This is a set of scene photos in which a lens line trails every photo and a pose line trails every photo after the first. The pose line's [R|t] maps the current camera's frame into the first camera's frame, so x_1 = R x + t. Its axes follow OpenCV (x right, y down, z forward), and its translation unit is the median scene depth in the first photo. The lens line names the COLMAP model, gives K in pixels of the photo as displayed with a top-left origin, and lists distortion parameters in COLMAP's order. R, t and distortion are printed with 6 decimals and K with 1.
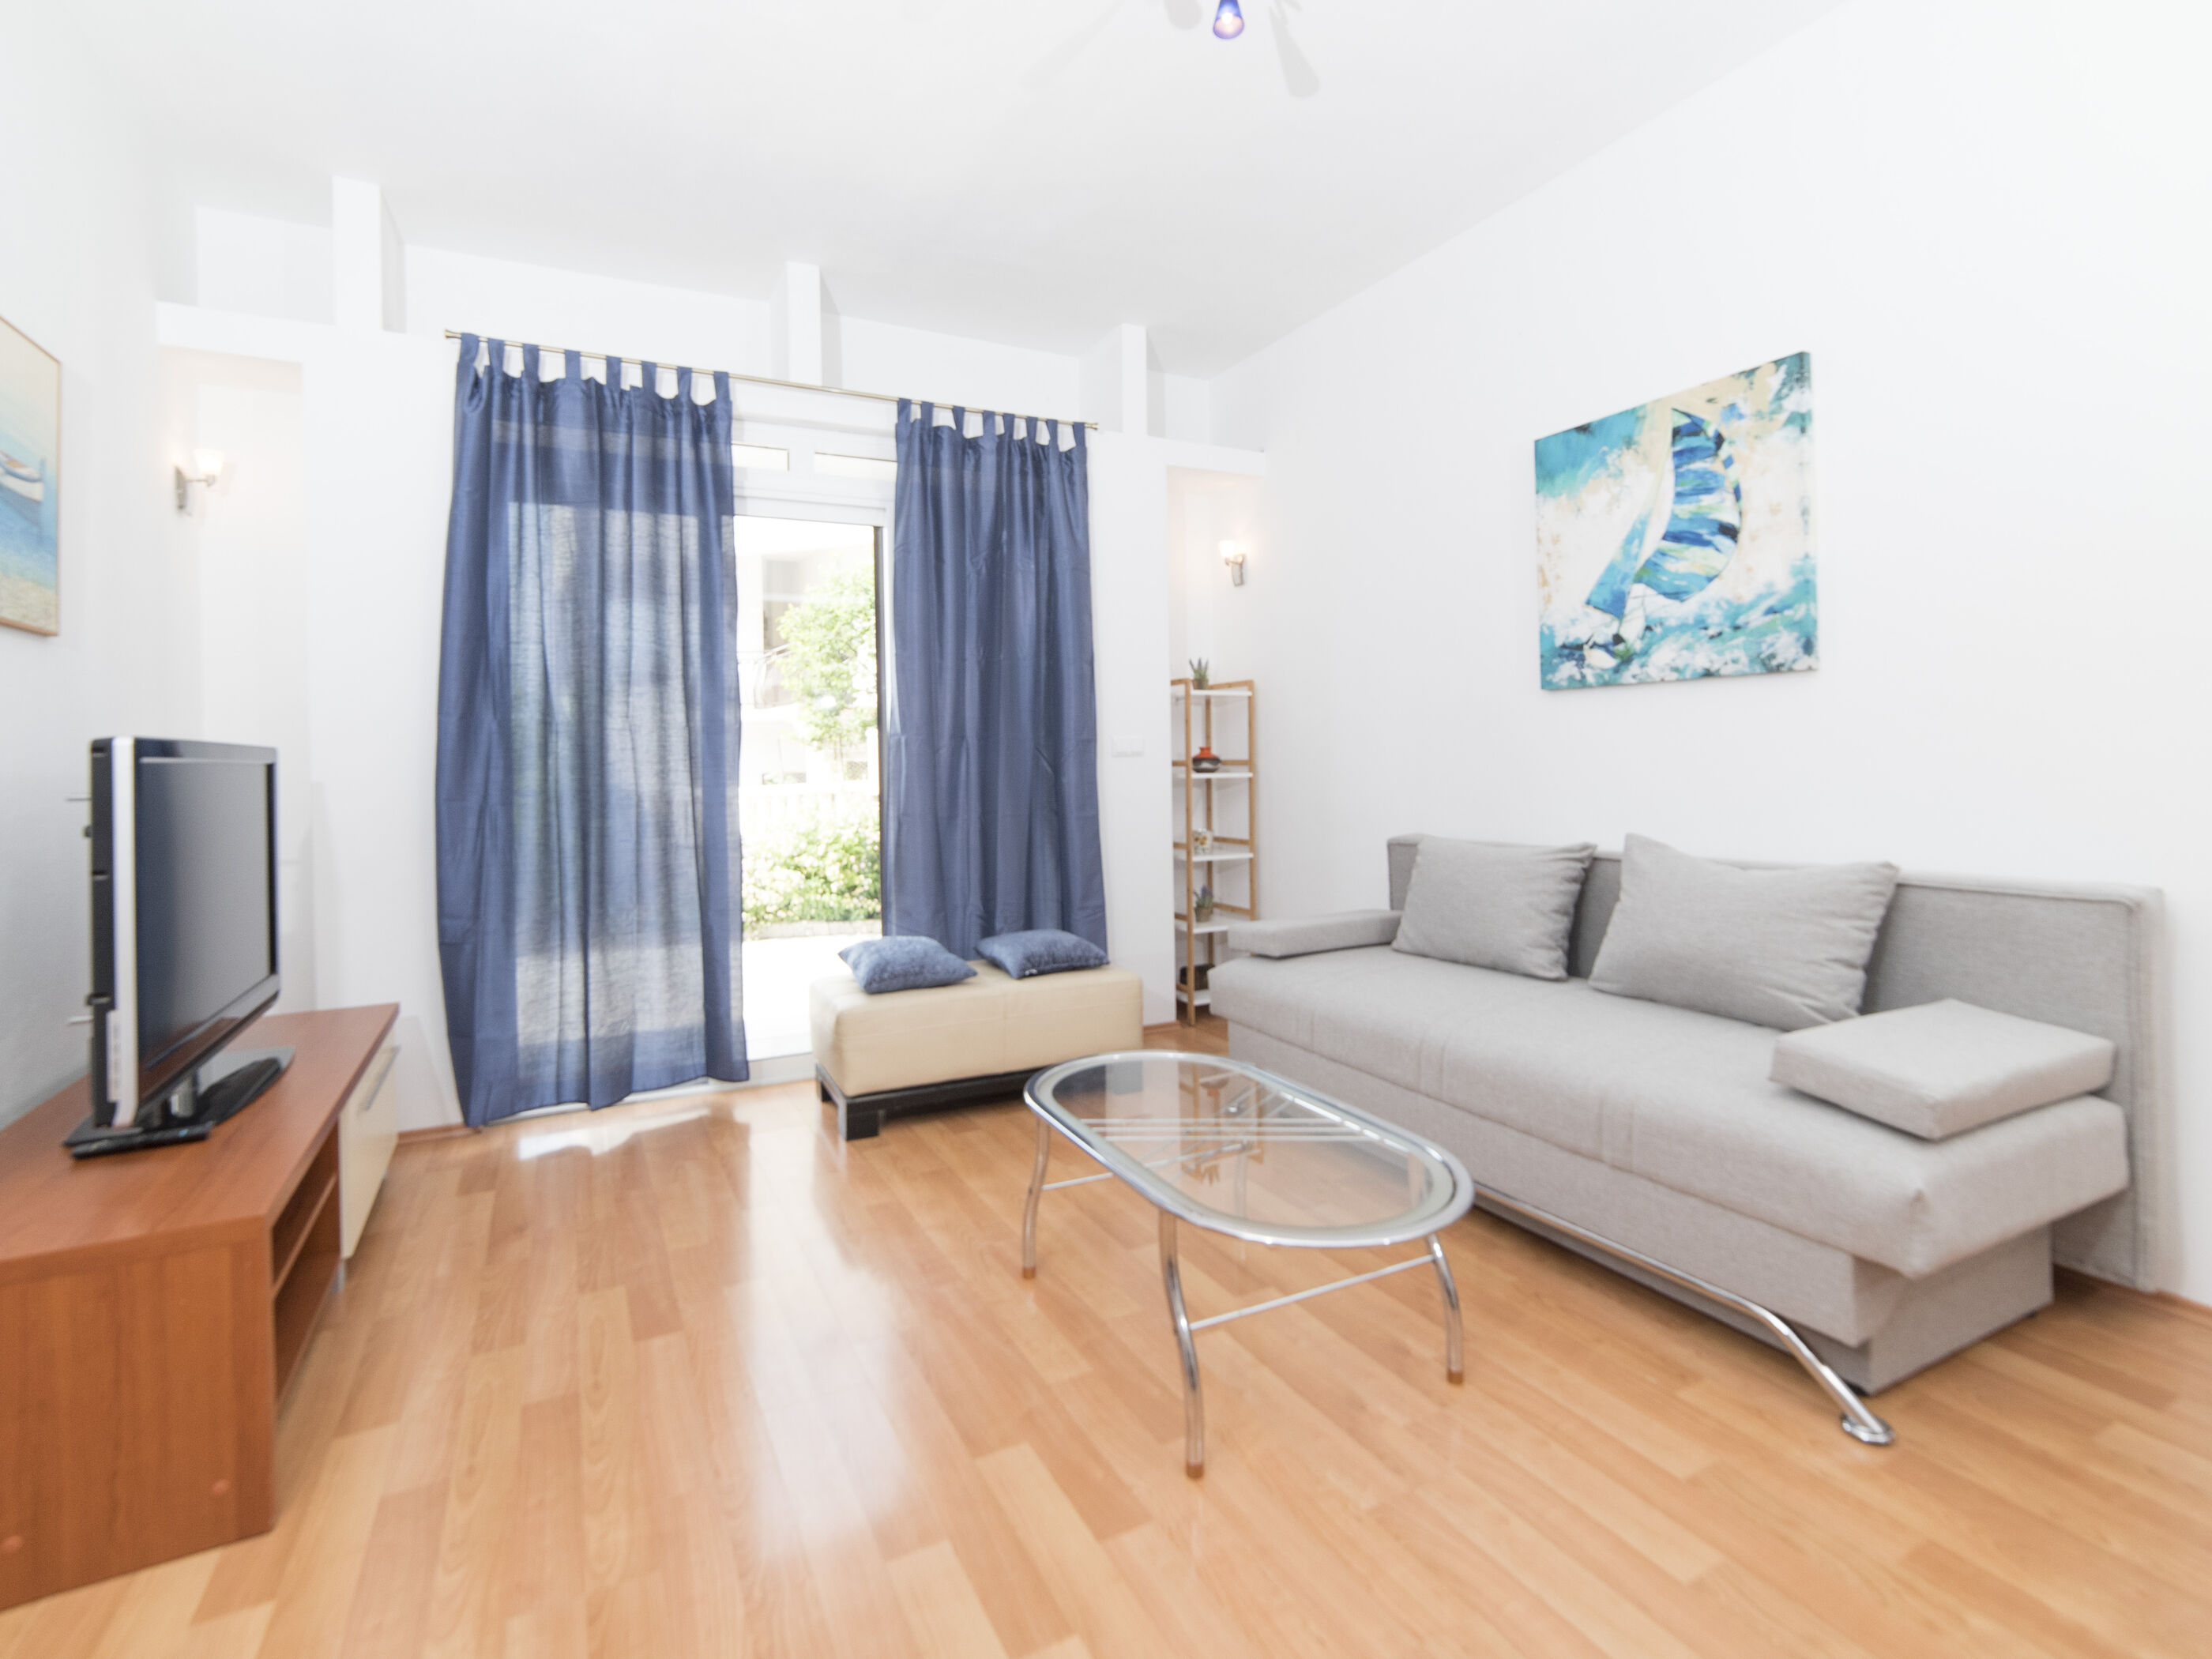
lens RADIAL K [[1033.3, 0, 1085.9], [0, 1033.3, 765.2], [0, 0, 1]] dist [-0.011163, 0.001048]
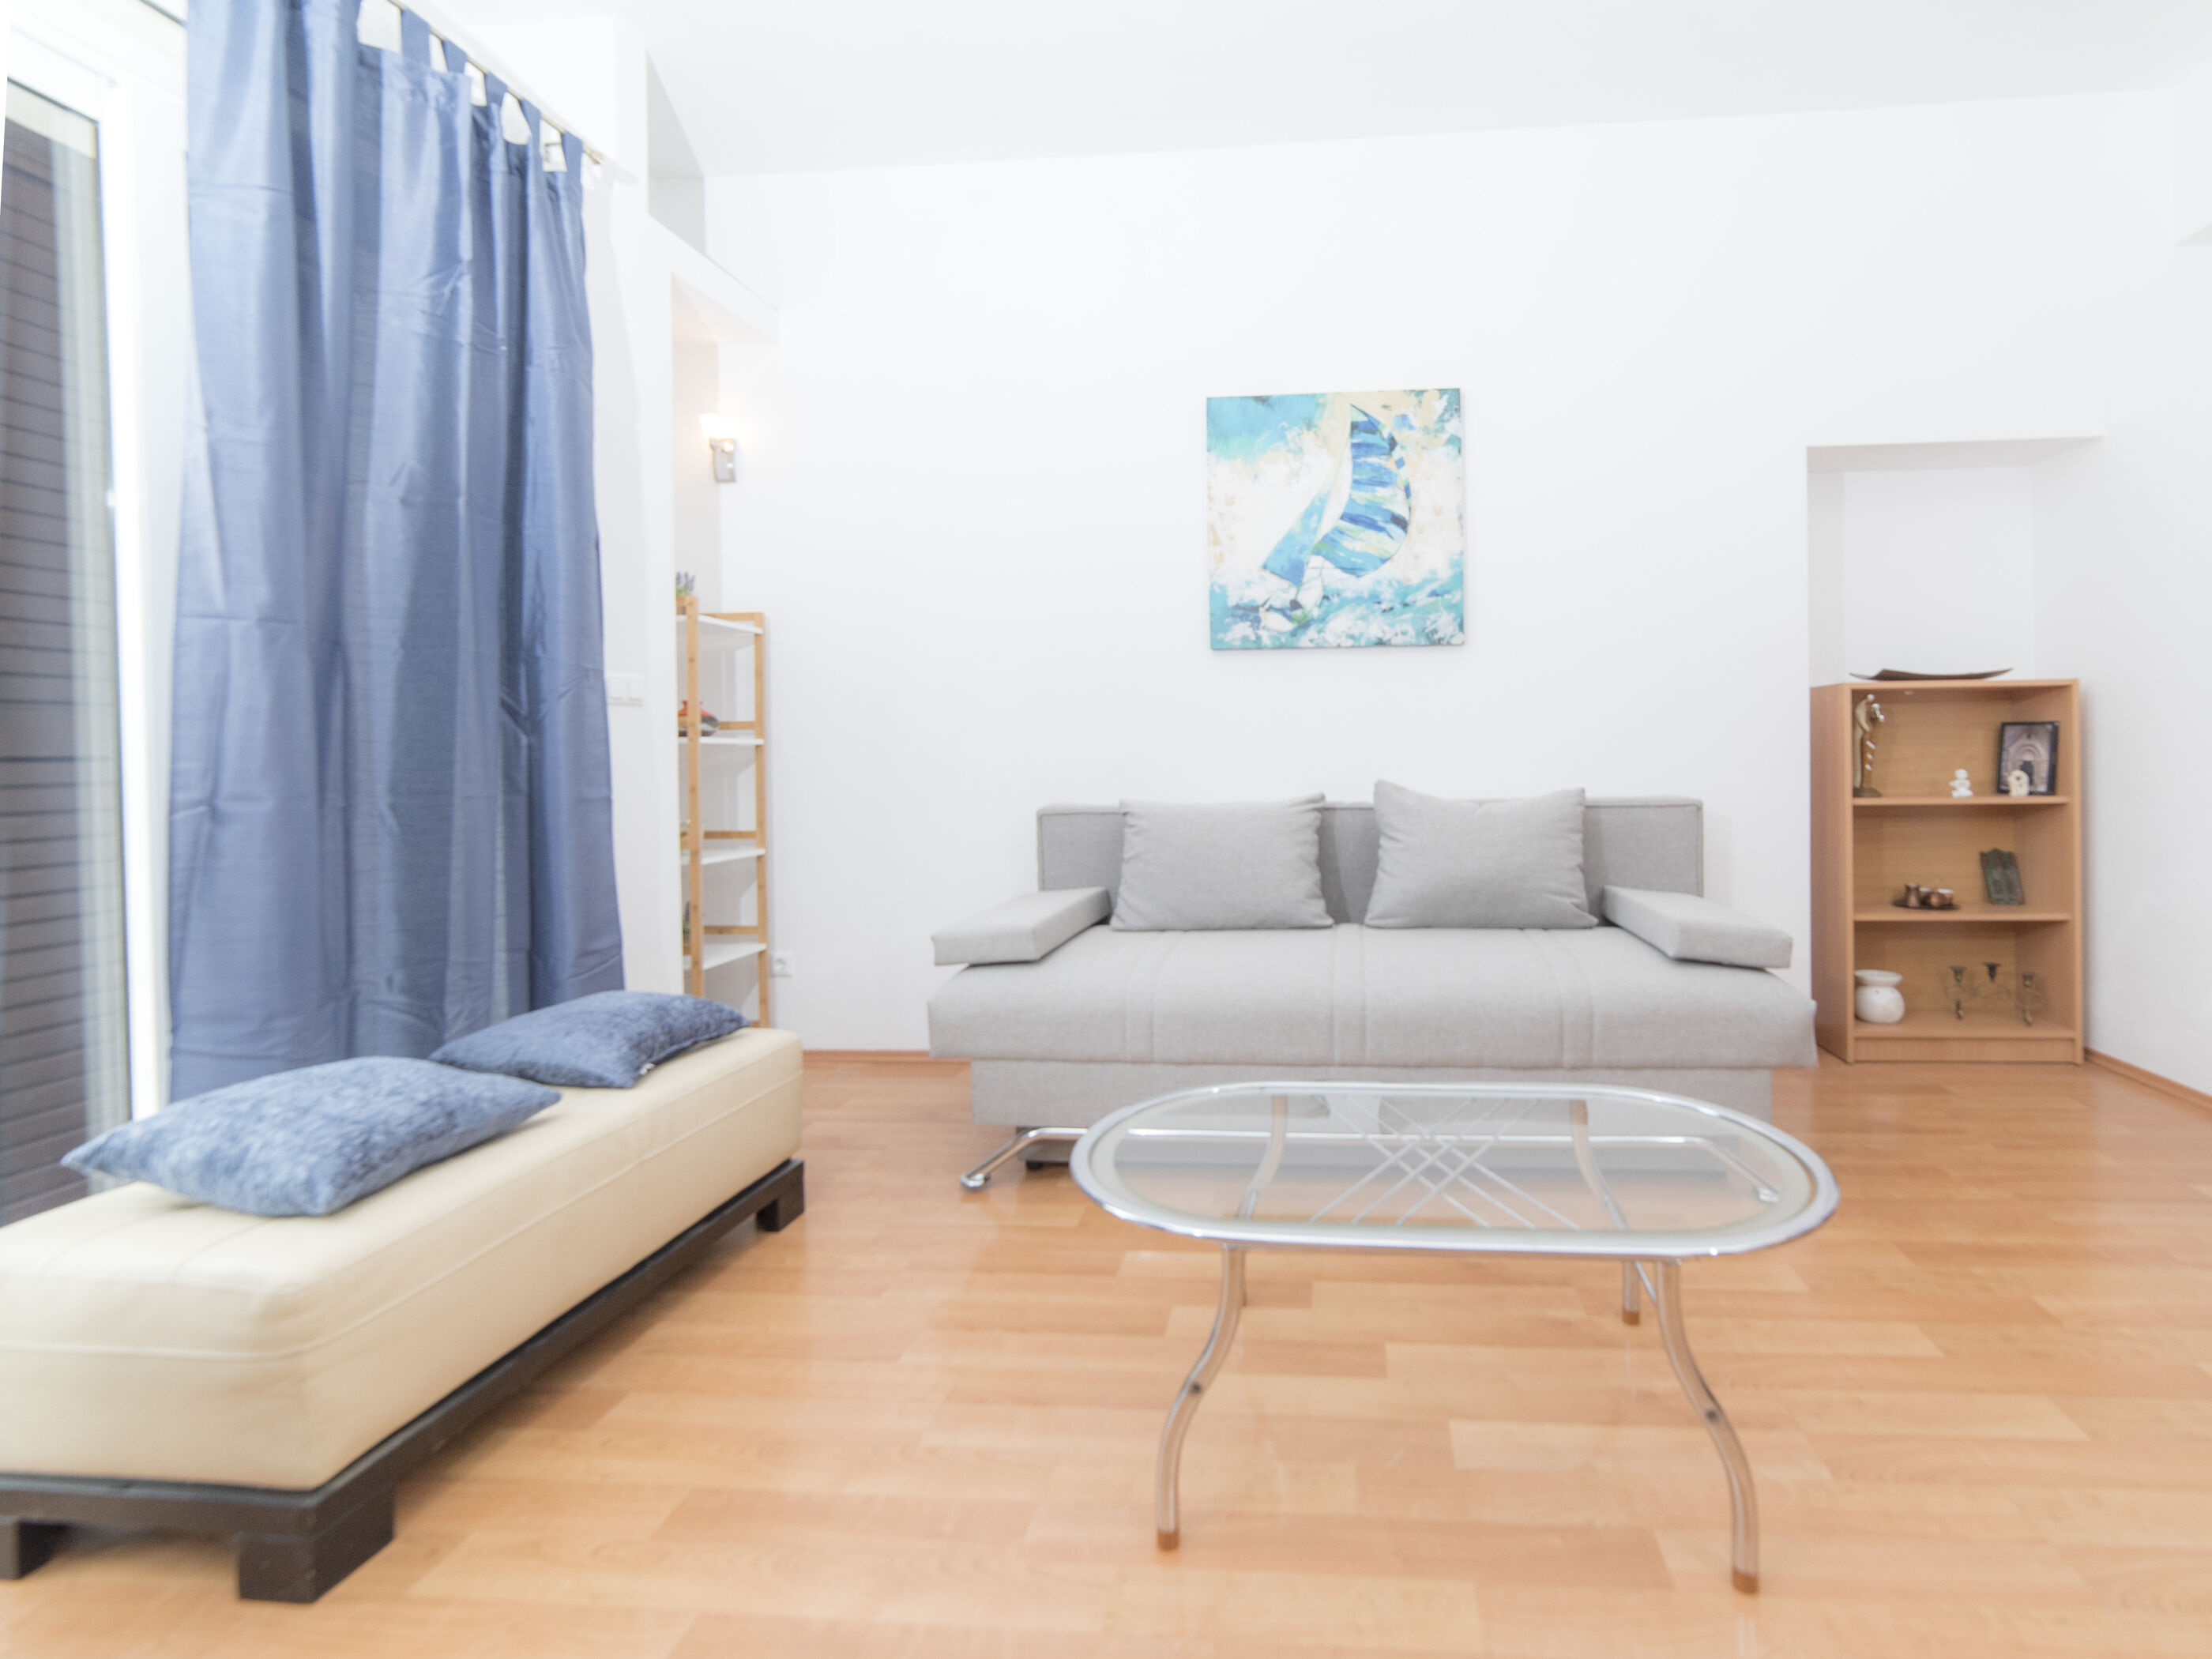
lens RADIAL K [[981.8, 0, 1349.2], [0, 981.8, 748.5], [0, 0, 1]] dist [-0.009802, 0.000298]
pose [[0.517067, 0.007927, 0.855908, -0.341042], [0.008166, 0.999866, -0.014193, 0.043542], [-0.855906, 0.014328, 0.516933, 0.449644]]
